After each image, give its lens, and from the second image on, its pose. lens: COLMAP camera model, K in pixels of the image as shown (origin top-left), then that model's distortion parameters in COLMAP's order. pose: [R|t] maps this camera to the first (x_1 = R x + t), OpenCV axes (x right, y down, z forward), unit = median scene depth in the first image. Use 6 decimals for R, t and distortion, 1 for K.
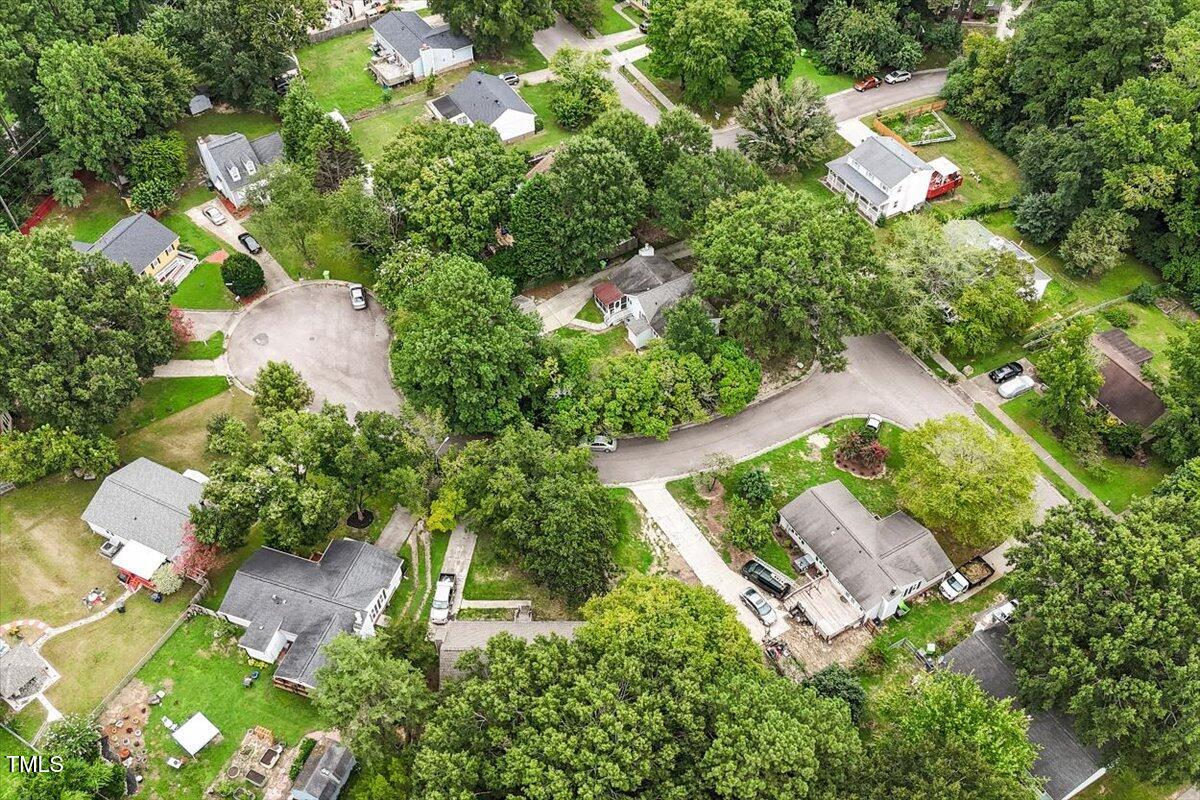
lens RADIAL K [[1016.1, 0, 606.3], [0, 1016.1, 395.3], [0, 0, 1]] dist [0.066546, -0.083786]
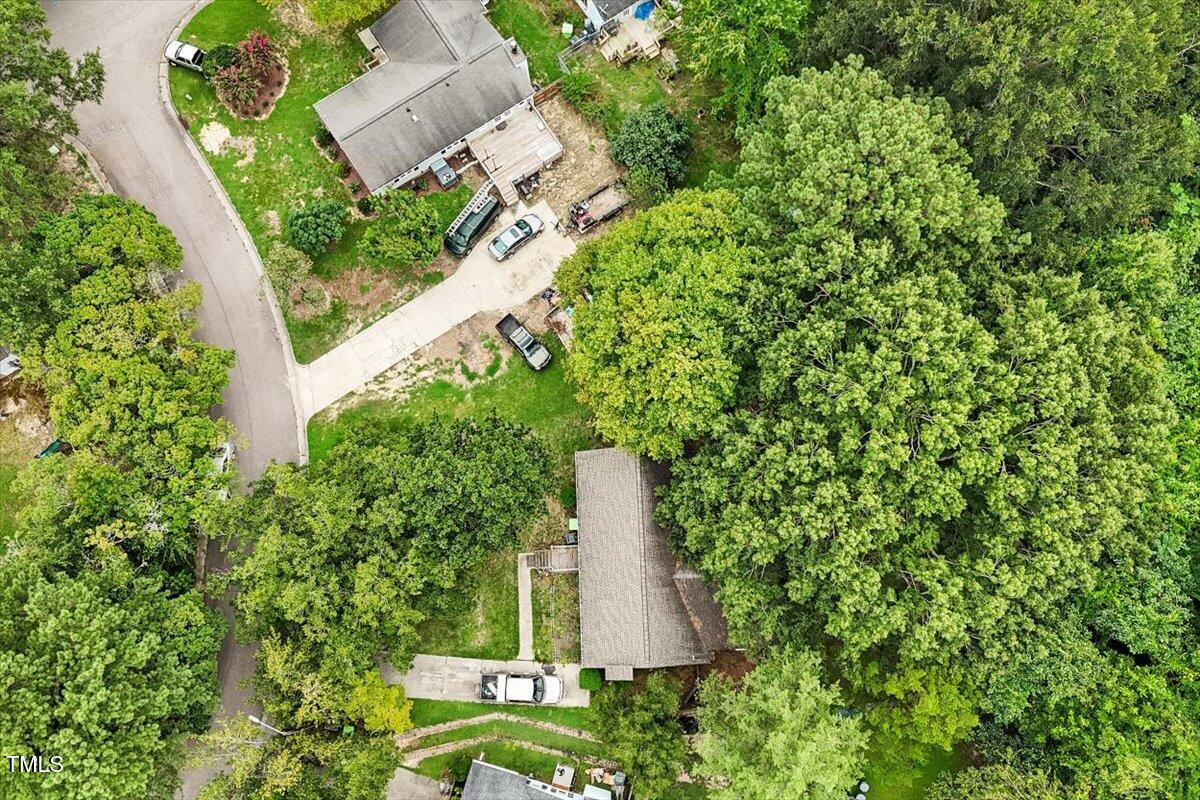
lens RADIAL K [[1016.1, 0, 606.0], [0, 1016.1, 398.8], [0, 0, 1]] dist [0.066546, -0.083786]
pose [[-0.040707, -0.979961, 0.194984, -0.103573], [0.757820, 0.096902, 0.645227, -0.193877], [-0.651192, 0.174028, 0.738690, 0.432312]]
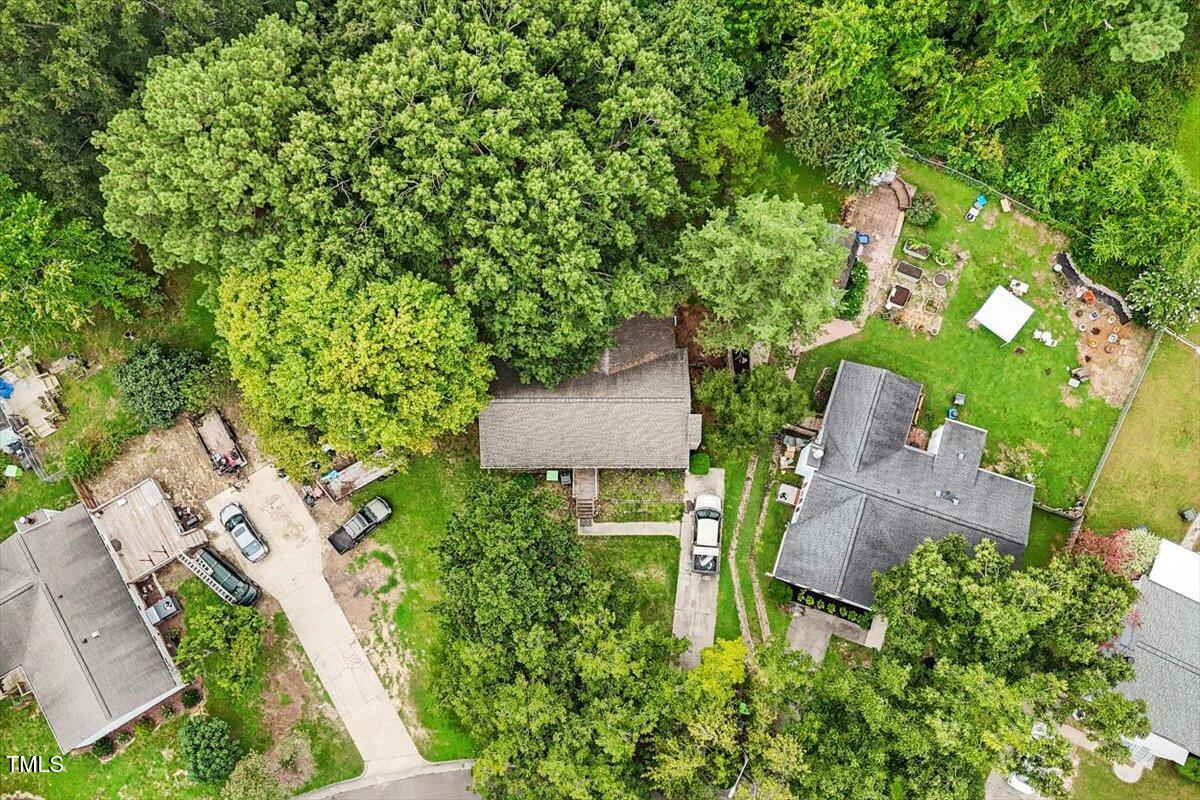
lens RADIAL K [[1016.1, 0, 596.4], [0, 1016.1, 405.9], [0, 0, 1]] dist [0.066546, -0.083786]
pose [[-0.999847, 0.004746, 0.016820, -0.094883], [0.010252, -0.620185, 0.784389, -0.266771], [0.014154, 0.784441, 0.620041, 0.499009]]
